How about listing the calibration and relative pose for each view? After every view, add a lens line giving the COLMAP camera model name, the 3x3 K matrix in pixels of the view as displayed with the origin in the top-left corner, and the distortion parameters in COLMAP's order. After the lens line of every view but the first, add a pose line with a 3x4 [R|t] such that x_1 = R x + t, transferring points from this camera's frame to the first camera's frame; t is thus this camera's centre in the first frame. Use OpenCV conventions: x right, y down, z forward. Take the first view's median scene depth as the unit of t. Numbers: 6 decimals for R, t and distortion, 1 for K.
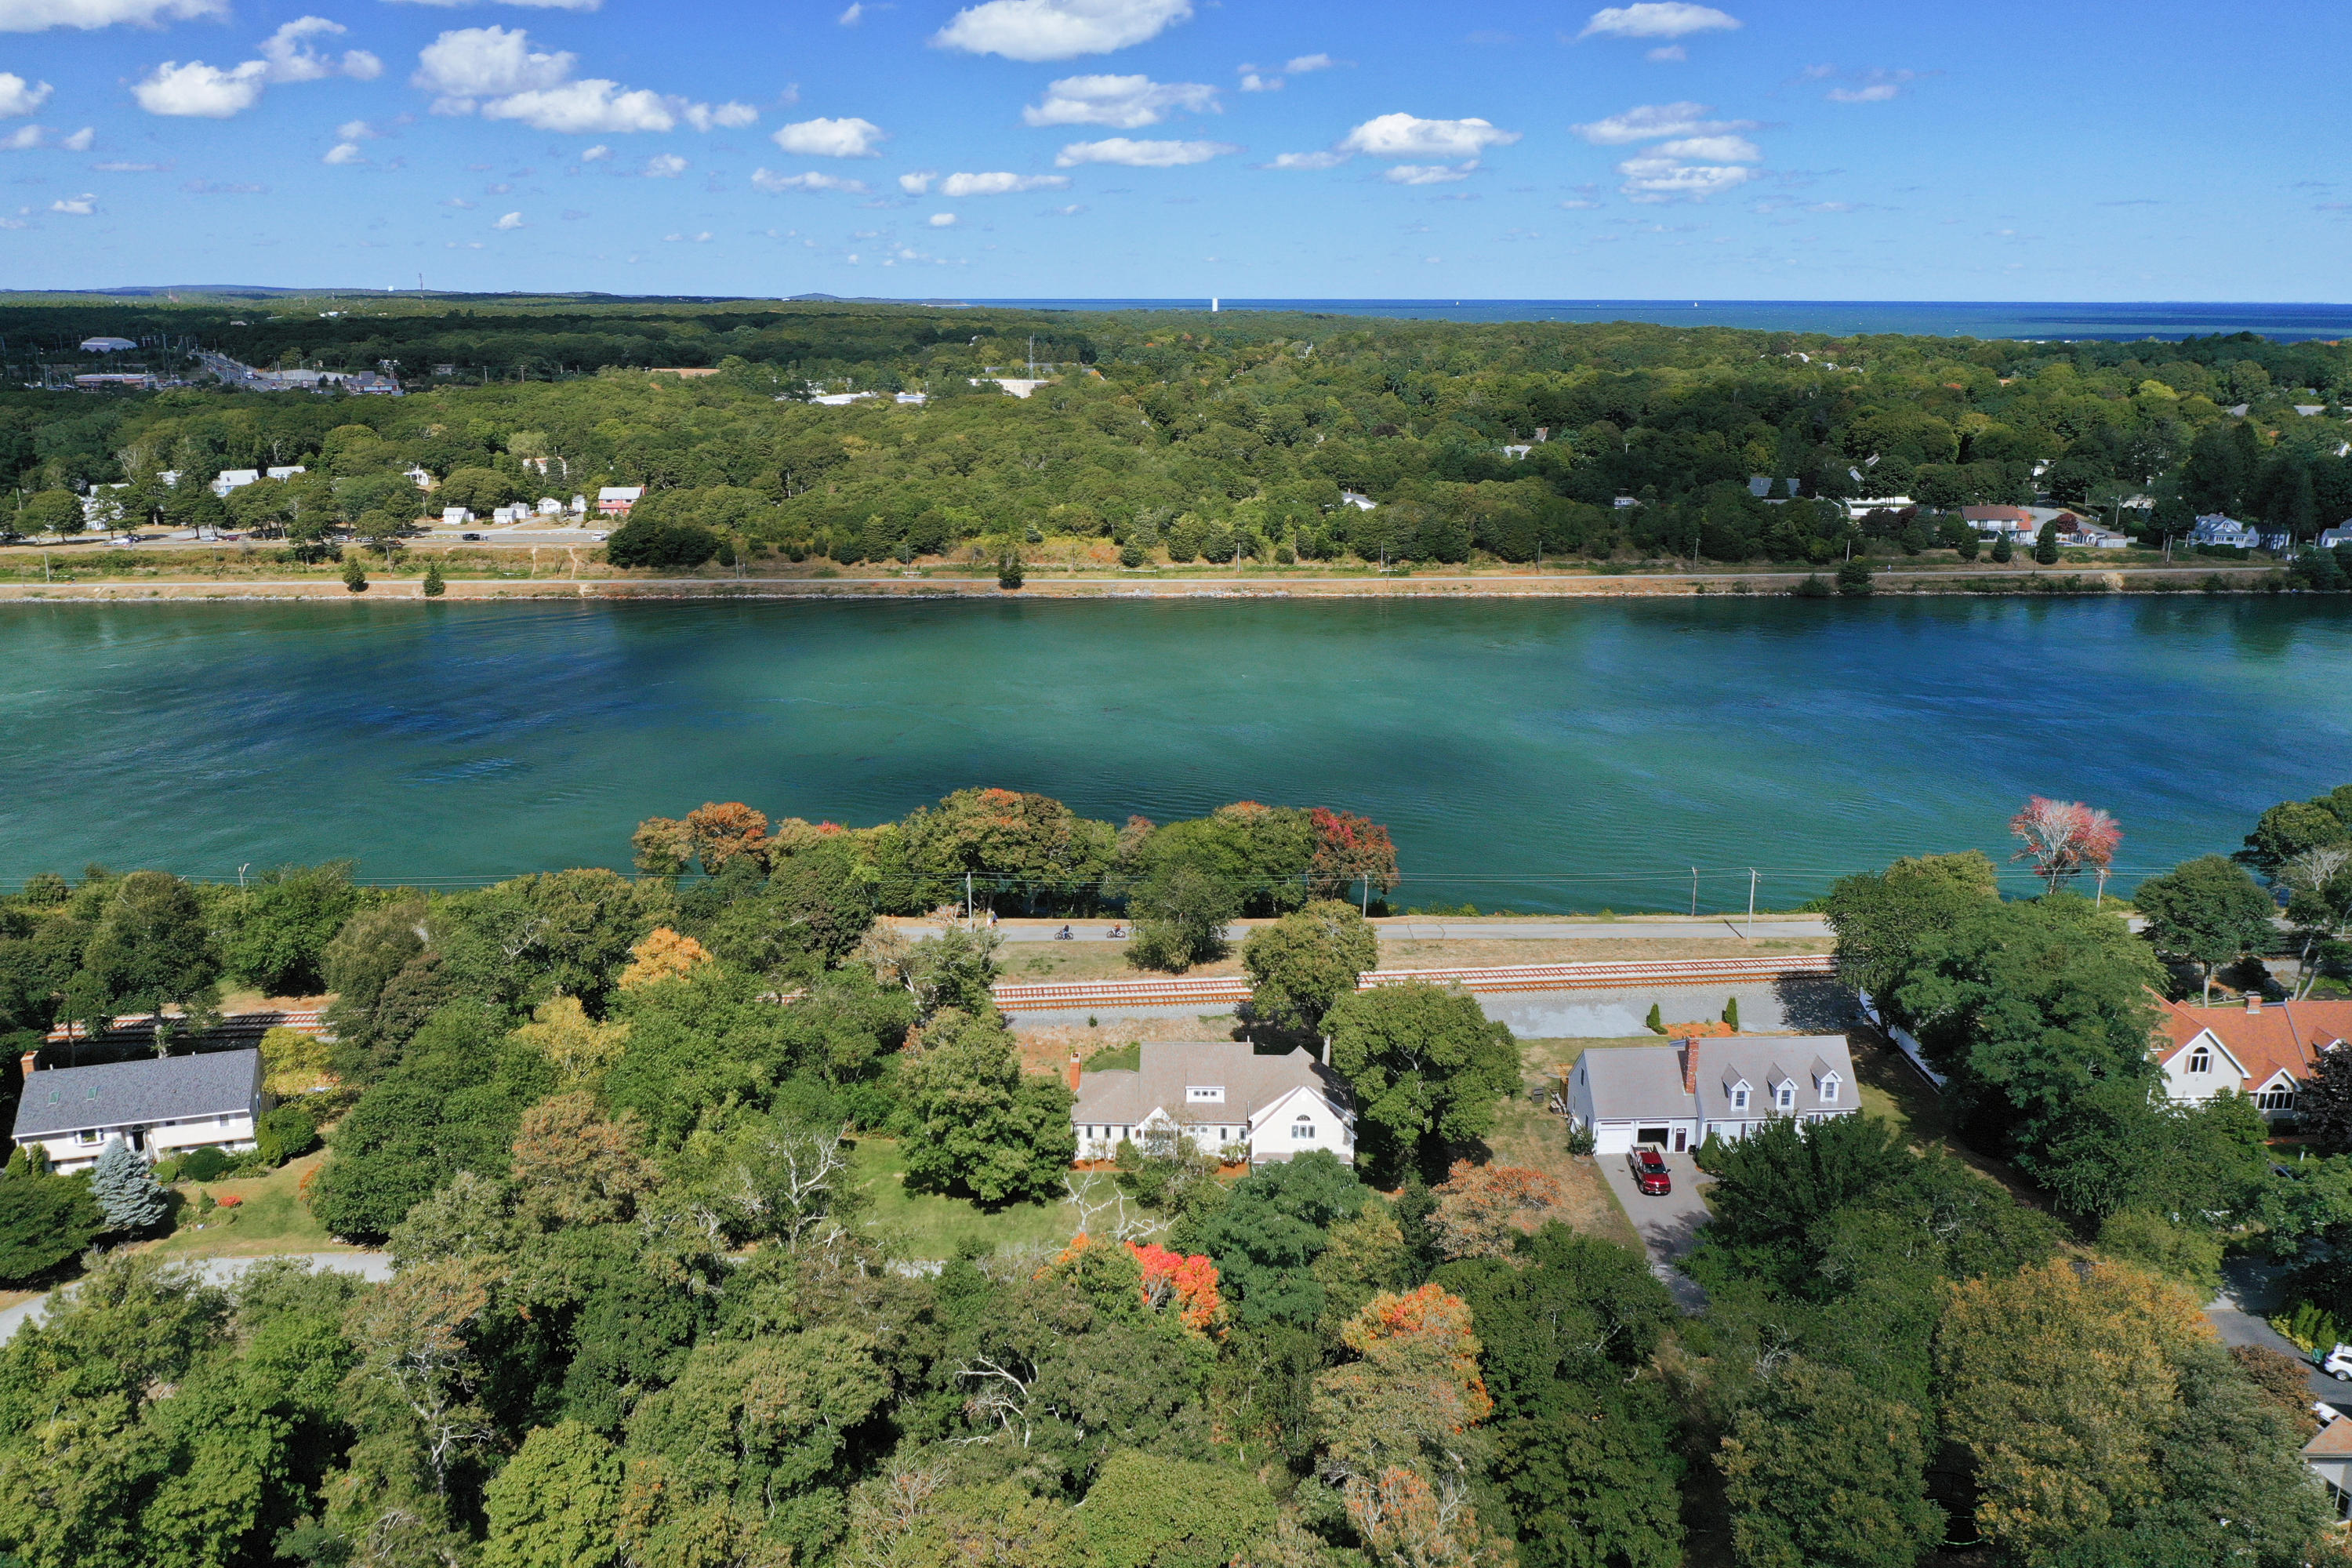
lens RADIAL K [[1827.7, 0, 1176.0], [0, 1827.7, 784.0], [0, 0, 1]] dist [-0.001099, 0.002732]
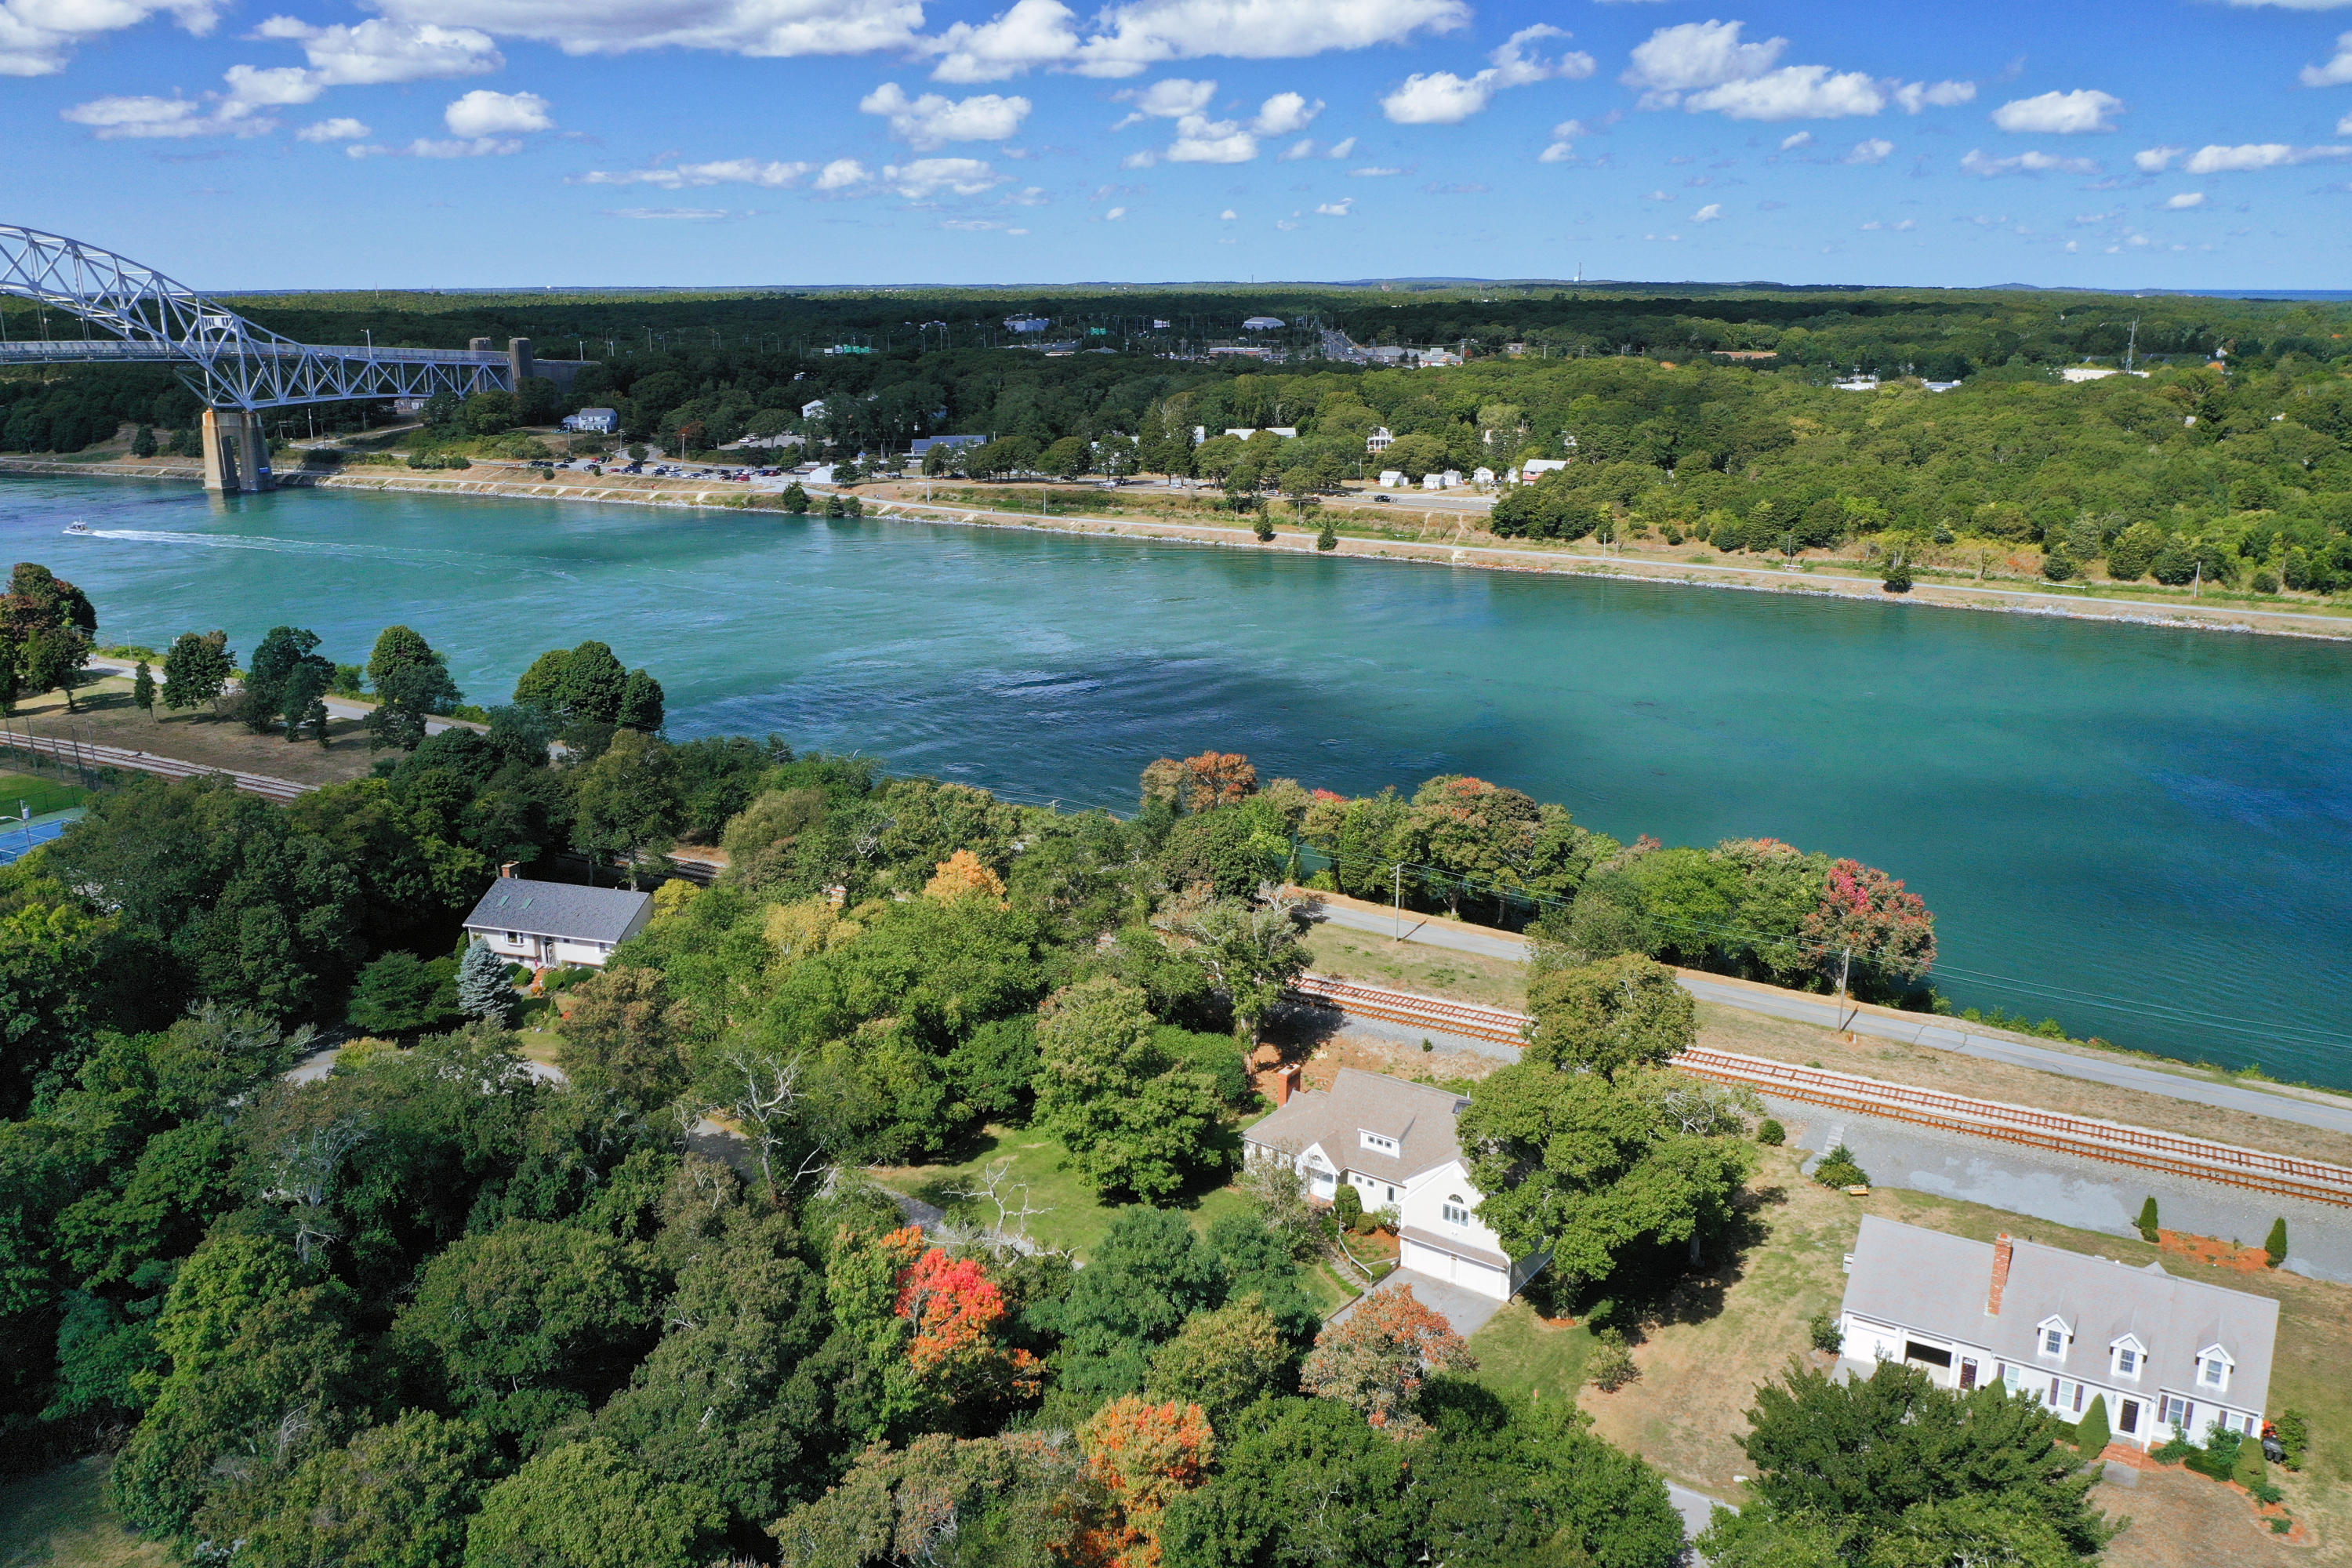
lens RADIAL K [[1850.2, 0, 1176.0], [0, 1850.2, 784.0], [0, 0, 1]] dist [-0.000210, -0.019353]
pose [[0.824887, 0.144702, -0.546464, 0.119121], [-0.143491, 0.988620, 0.045185, -0.006193], [0.546783, 0.041141, 0.836263, 0.069806]]
